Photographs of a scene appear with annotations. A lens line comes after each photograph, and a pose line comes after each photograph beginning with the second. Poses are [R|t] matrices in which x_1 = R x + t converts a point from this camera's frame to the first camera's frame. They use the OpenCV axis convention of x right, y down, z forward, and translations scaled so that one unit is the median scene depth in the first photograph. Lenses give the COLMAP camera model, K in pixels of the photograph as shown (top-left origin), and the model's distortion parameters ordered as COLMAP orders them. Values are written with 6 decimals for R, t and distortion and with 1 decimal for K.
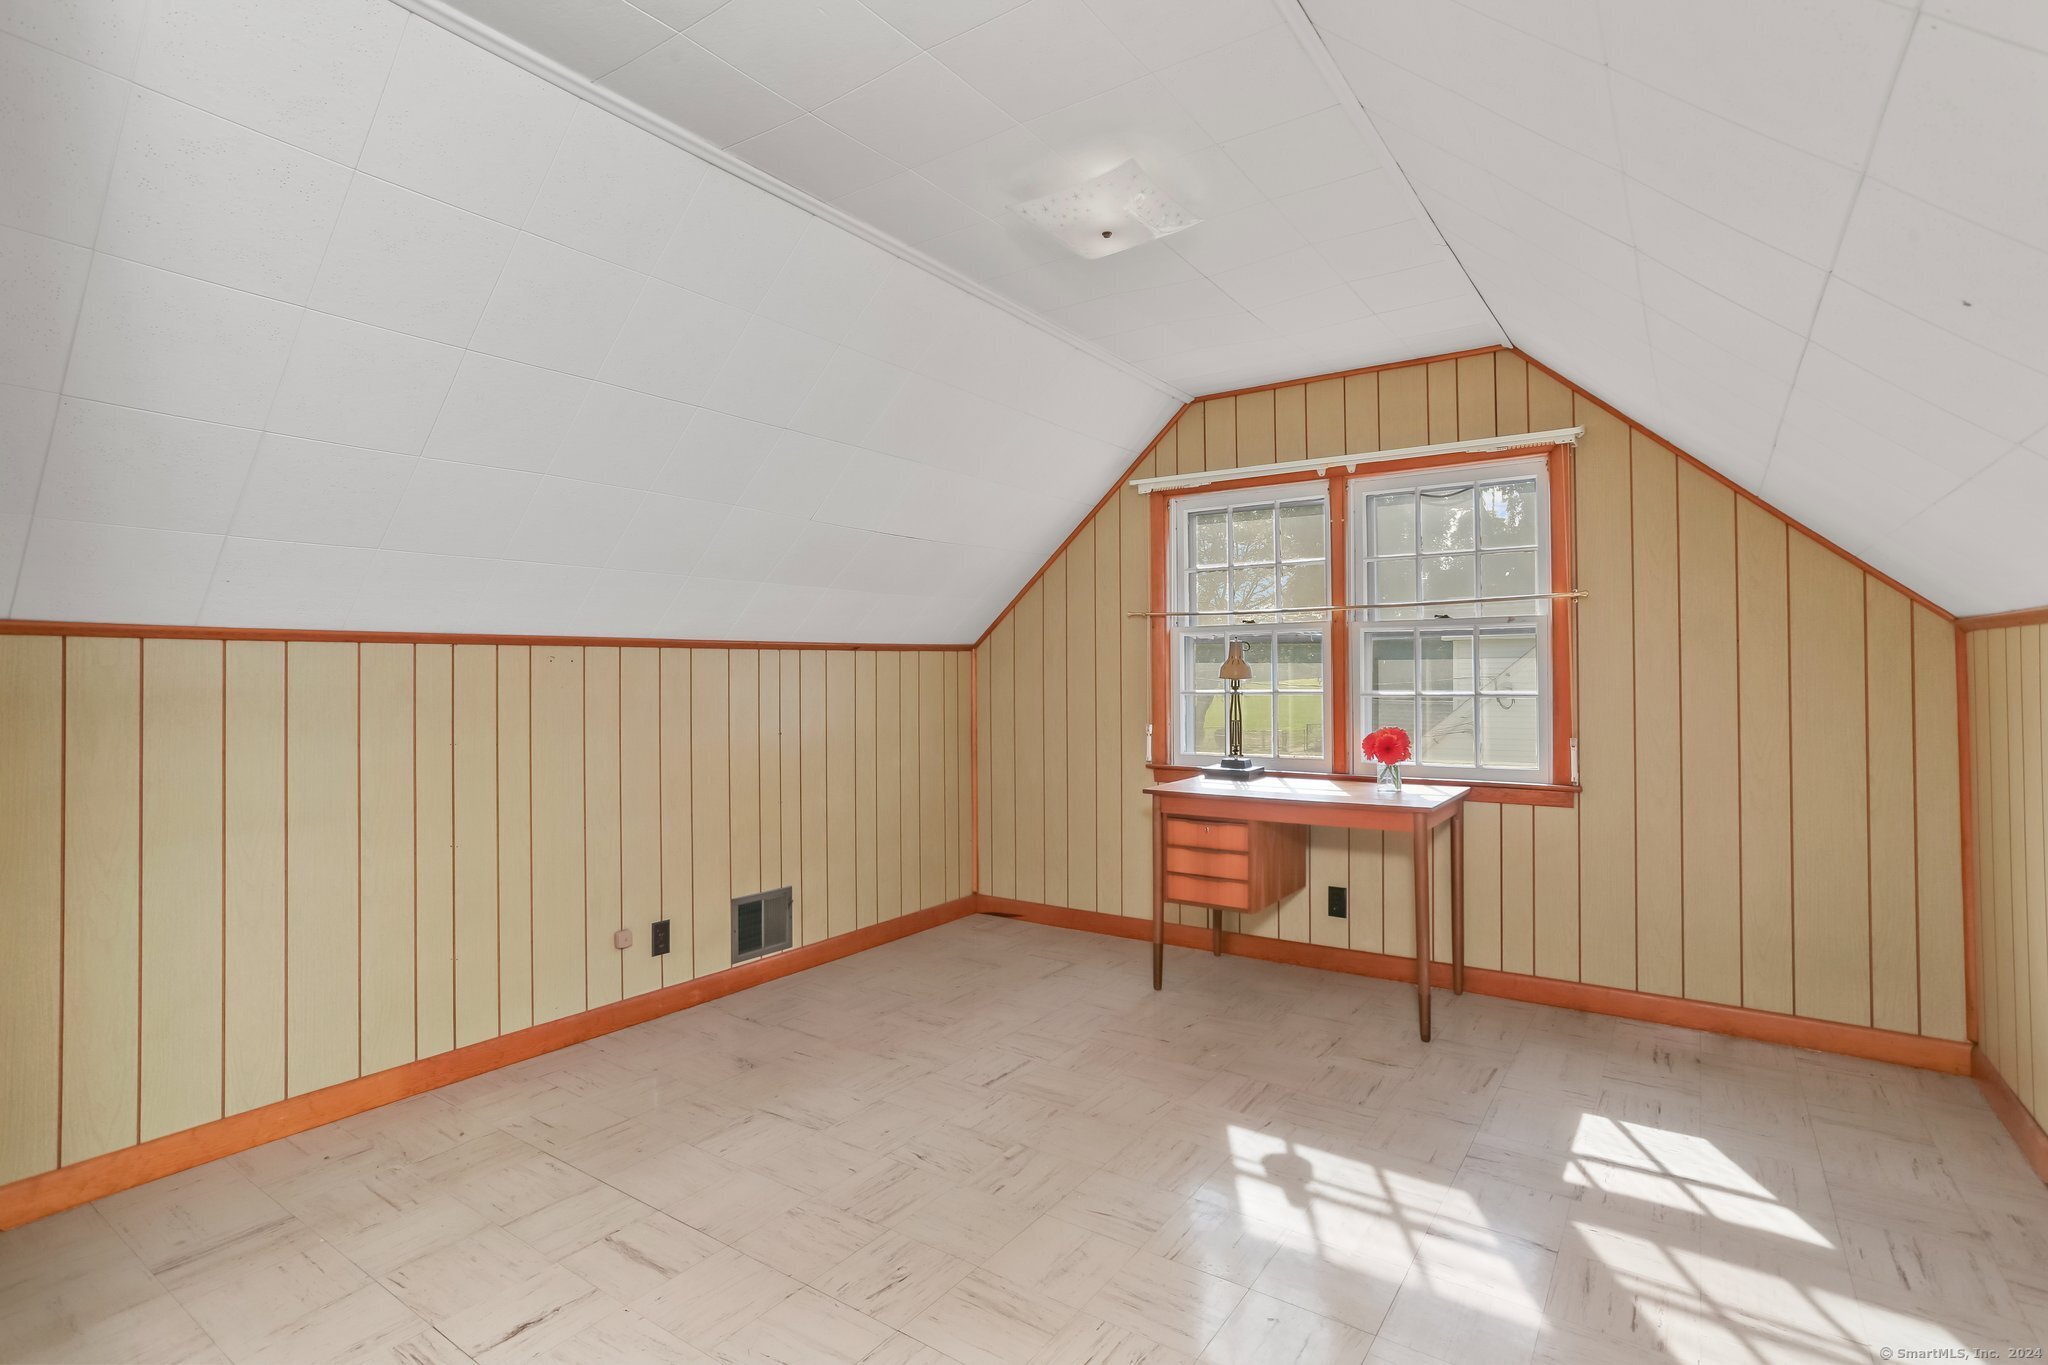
lens RADIAL K [[986.7, 0, 1011.5], [0, 986.7, 673.0], [0, 0, 1]] dist [-0.044787, 0.028083]
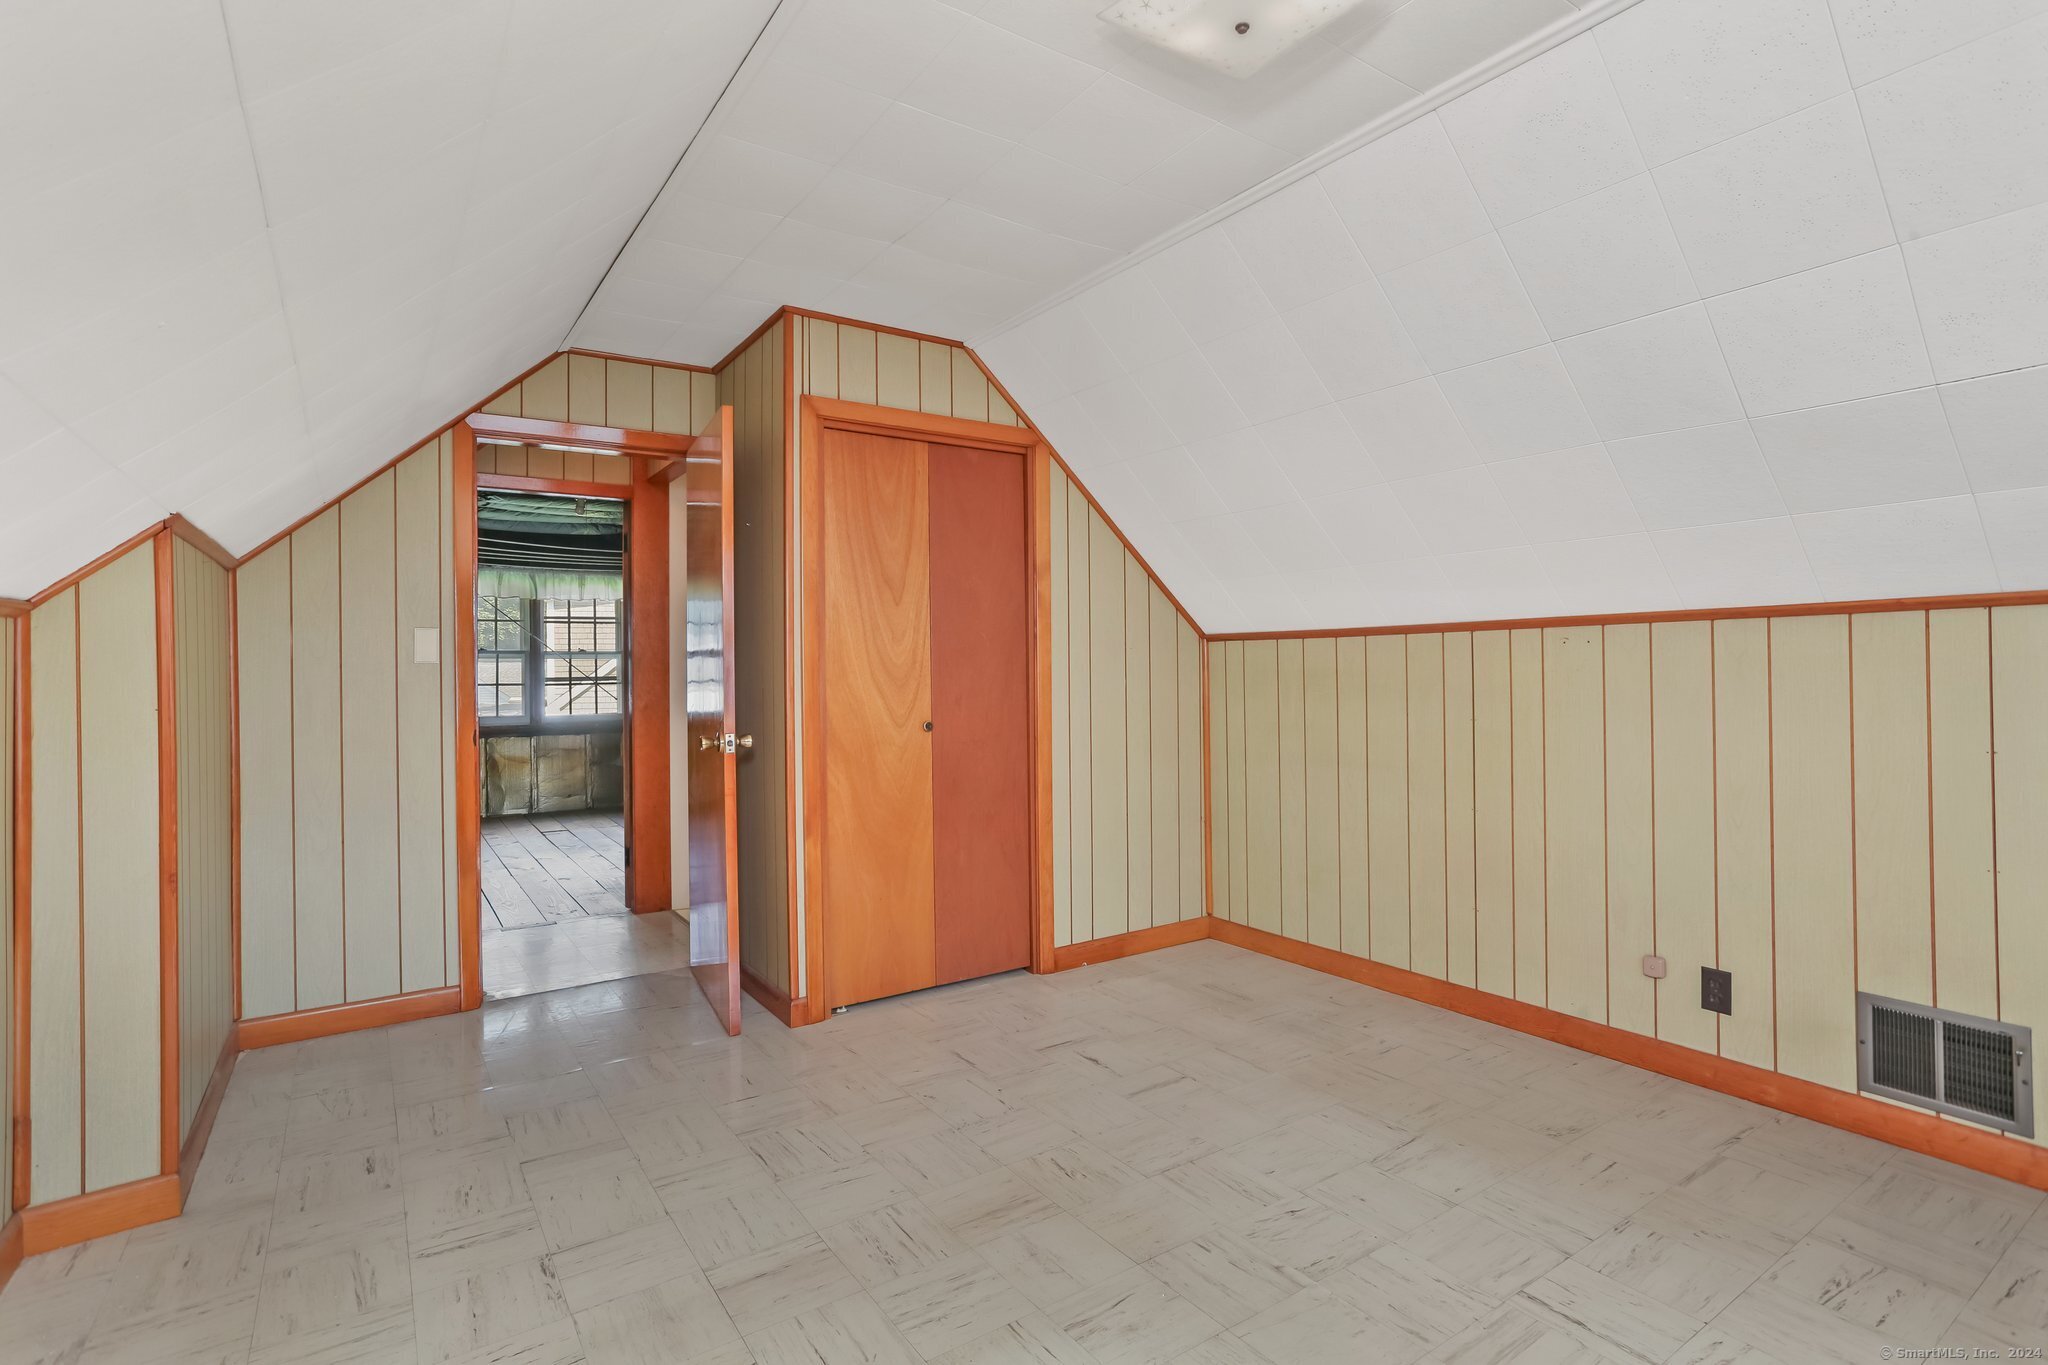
lens RADIAL K [[986.7, 0, 1015.4], [0, 986.7, 670.6], [0, 0, 1]] dist [-0.044787, 0.028083]
pose [[-0.346673, 0.014451, -0.937875, 0.591504], [0.021779, 0.999736, 0.007354, -0.003195], [0.937733, -0.017876, -0.346896, 0.788321]]
